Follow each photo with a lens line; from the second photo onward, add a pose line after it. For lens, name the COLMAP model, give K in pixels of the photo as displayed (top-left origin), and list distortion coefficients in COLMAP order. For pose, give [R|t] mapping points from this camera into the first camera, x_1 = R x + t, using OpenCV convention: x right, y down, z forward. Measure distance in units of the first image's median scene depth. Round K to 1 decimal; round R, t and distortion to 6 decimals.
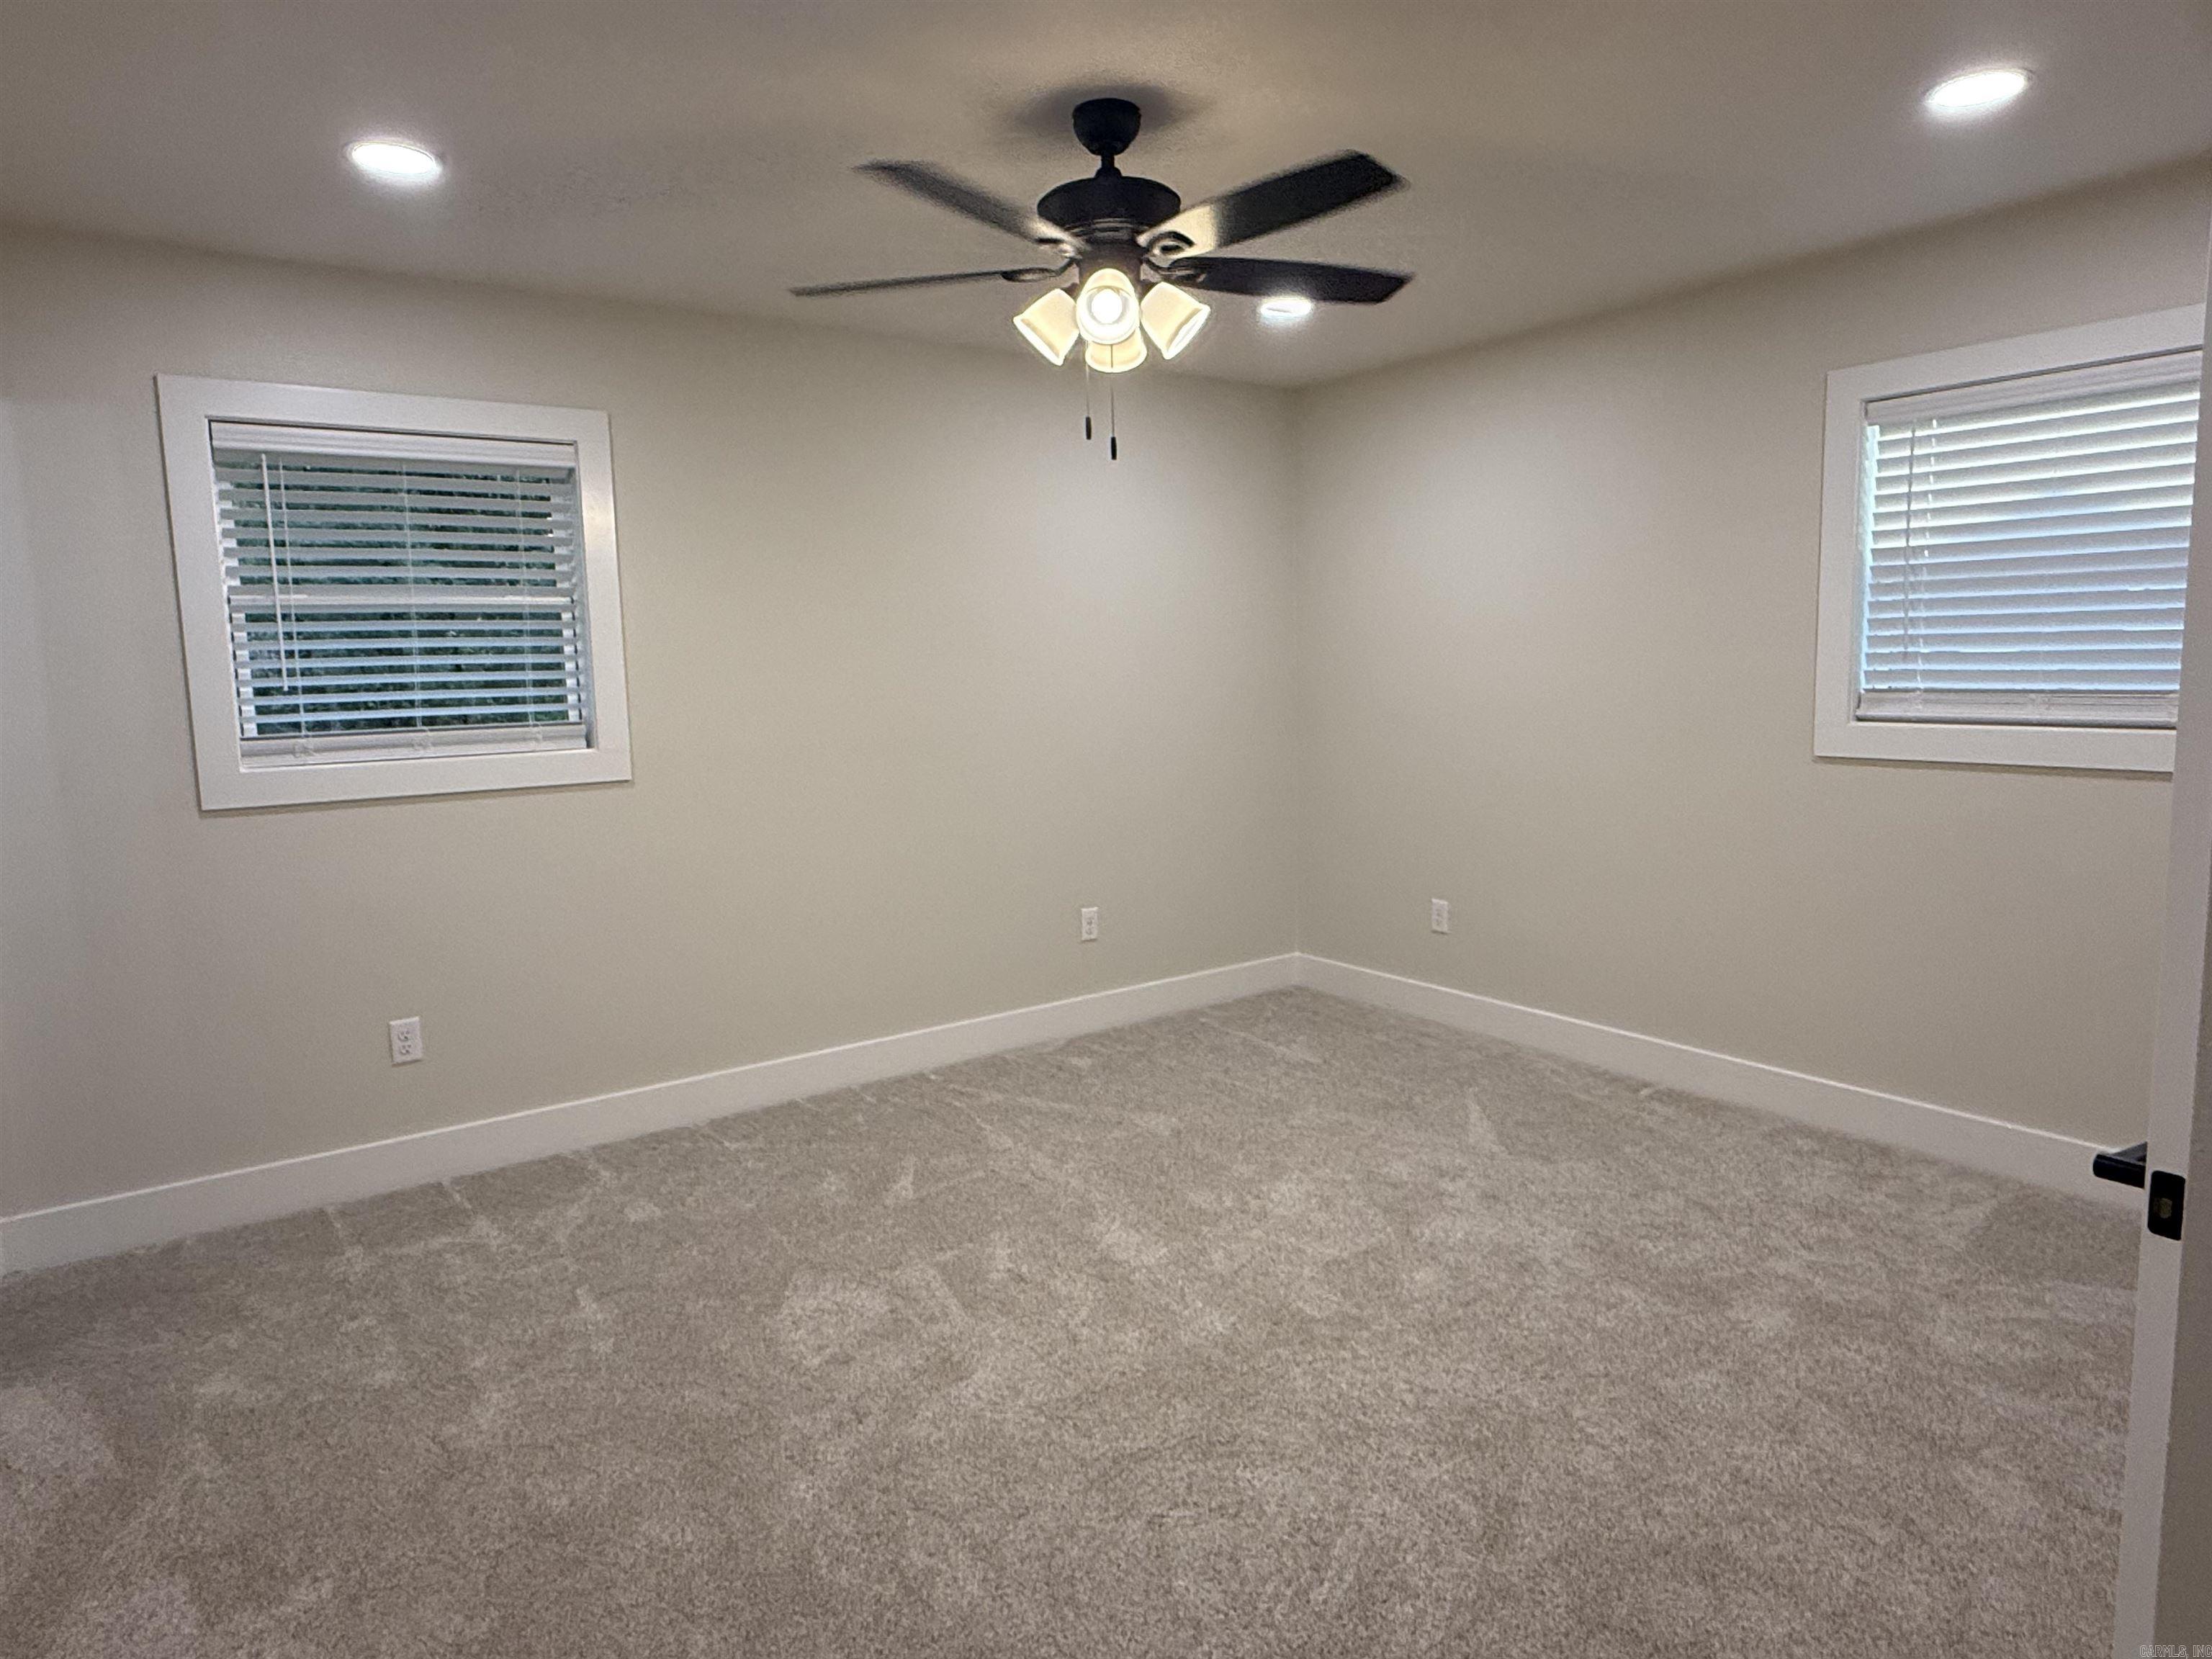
lens RADIAL K [[1339.8, 0, 1106.0], [0, 1339.8, 829.5], [0, 0, 1]] dist [-0.000984, -0.000370]
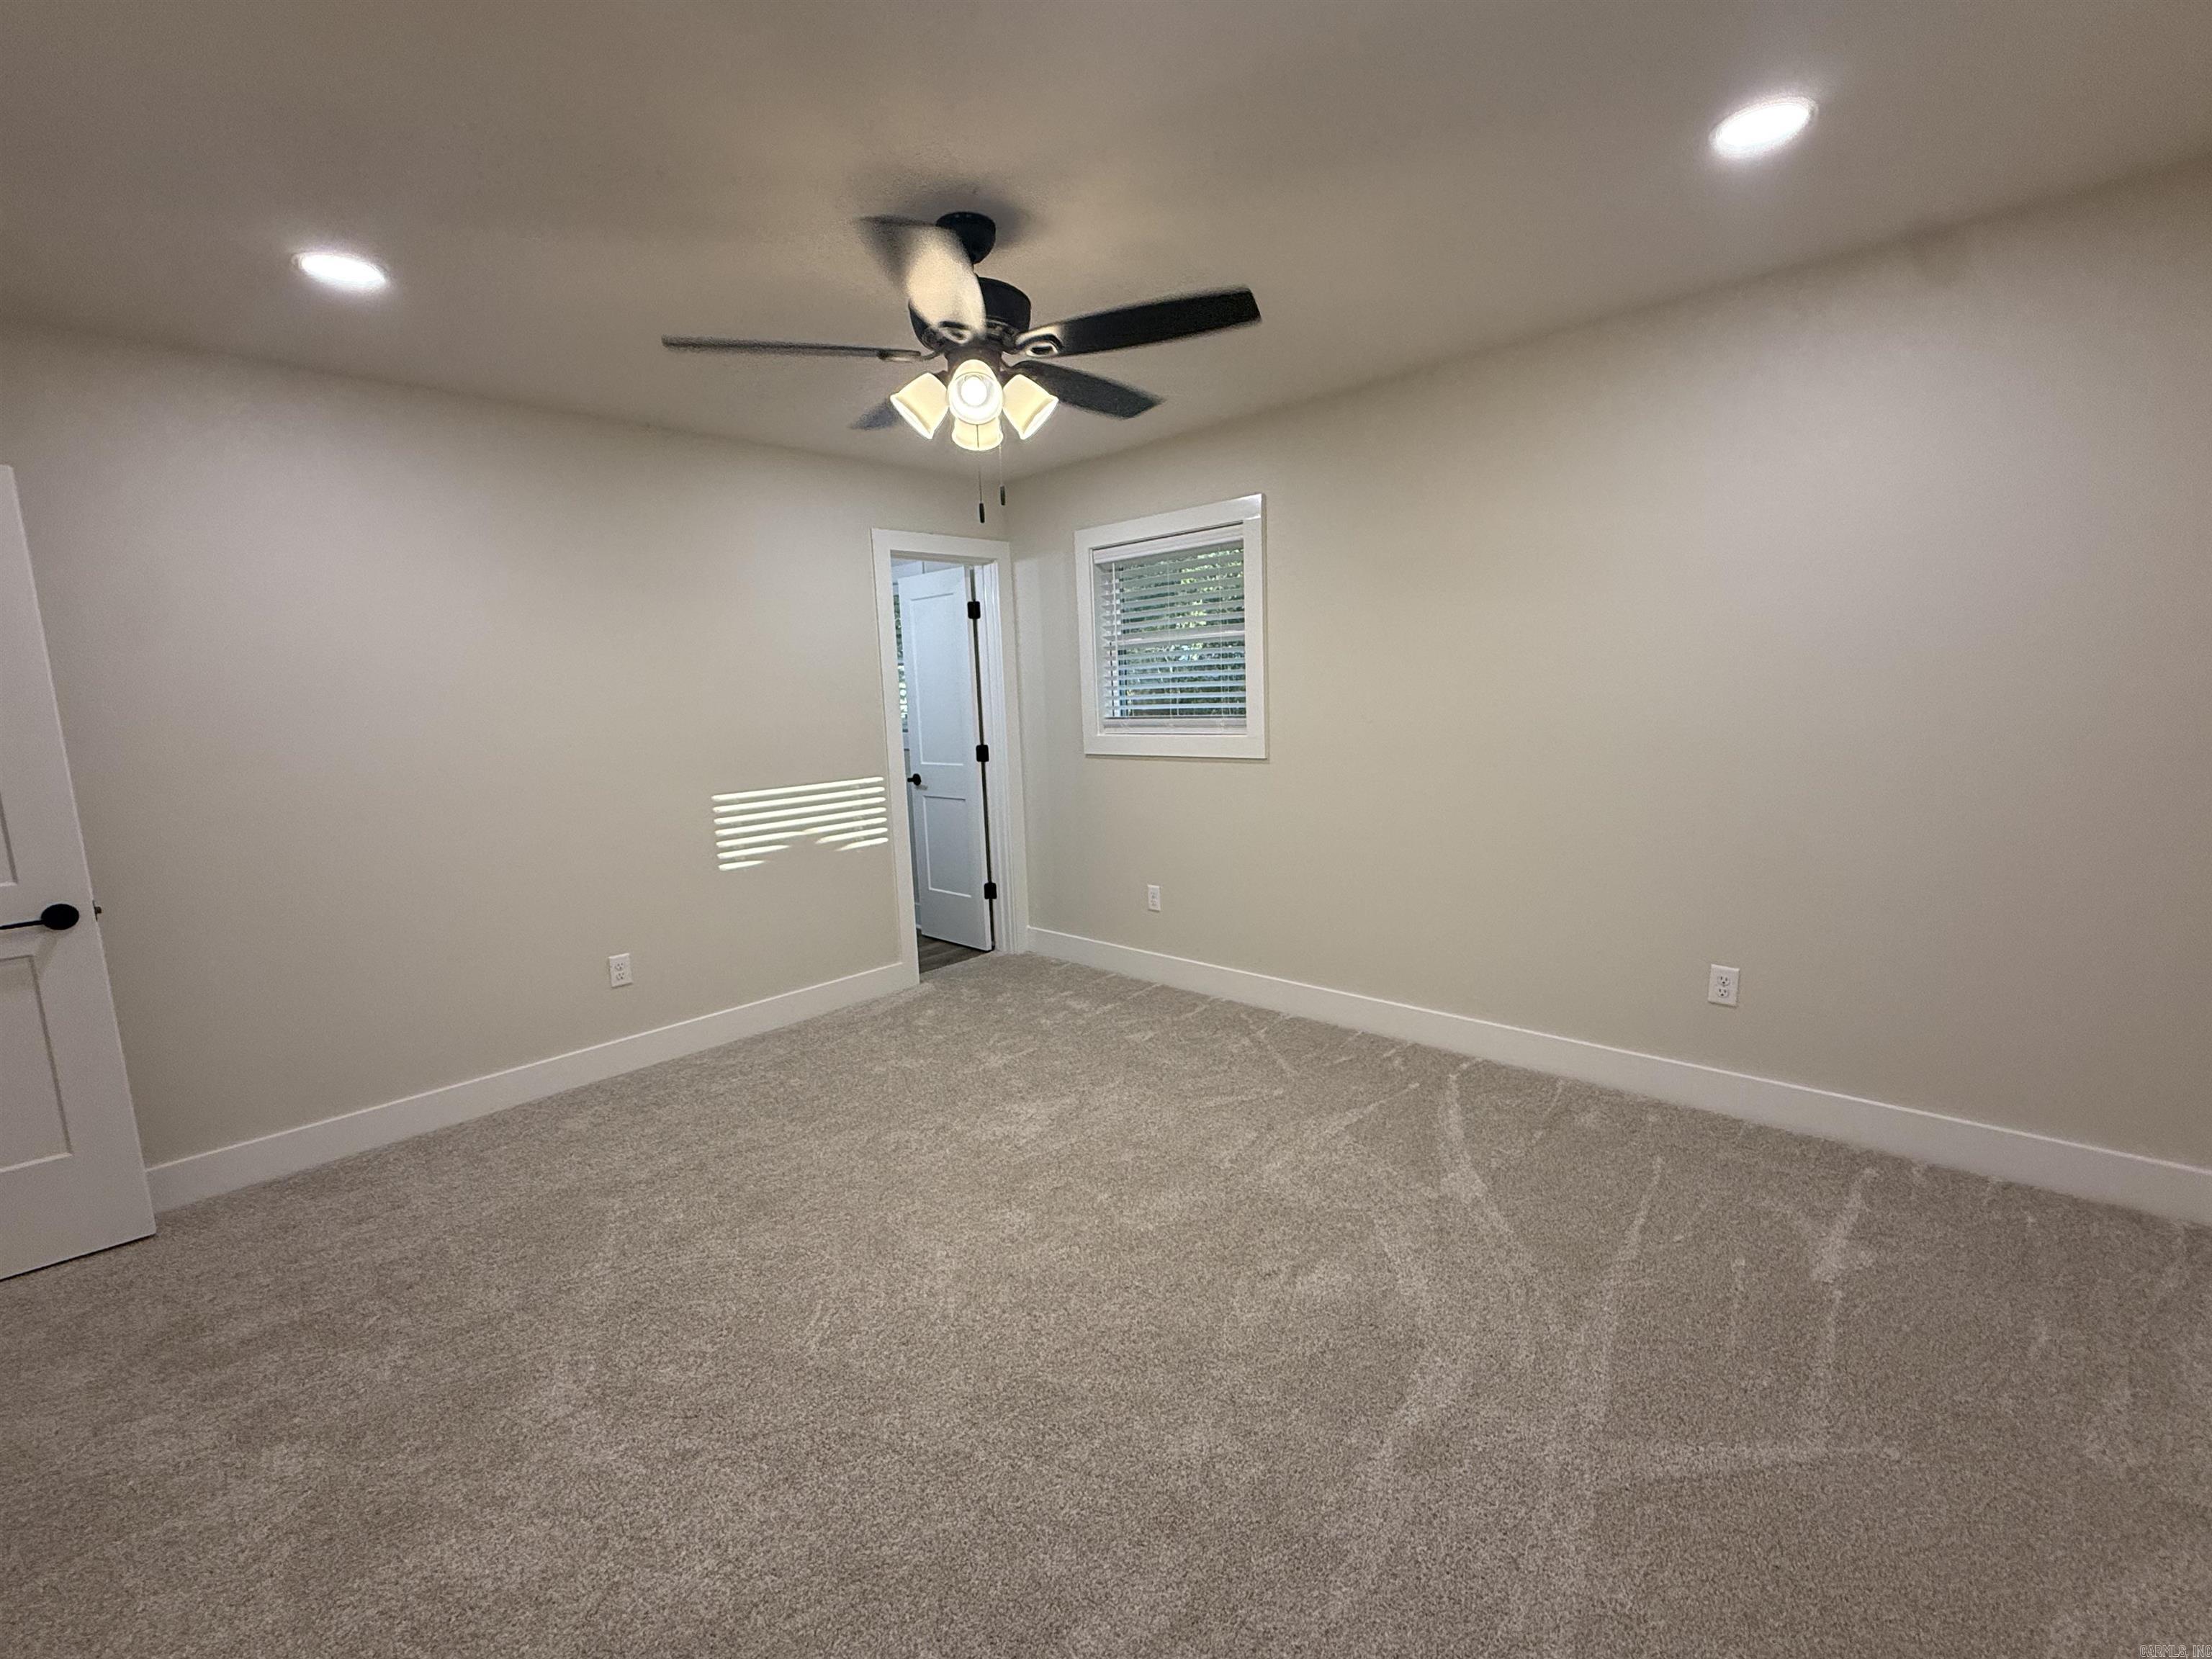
lens RADIAL K [[983.0, 0, 1106.0], [0, 983.0, 829.5], [0, 0, 1]] dist [0.000915, 0.000135]
pose [[0.173794, 0.158673, -0.971915, 0.686106], [-0.088826, 0.985437, 0.144997, -0.107155], [0.980768, 0.061132, 0.185357, 0.707665]]
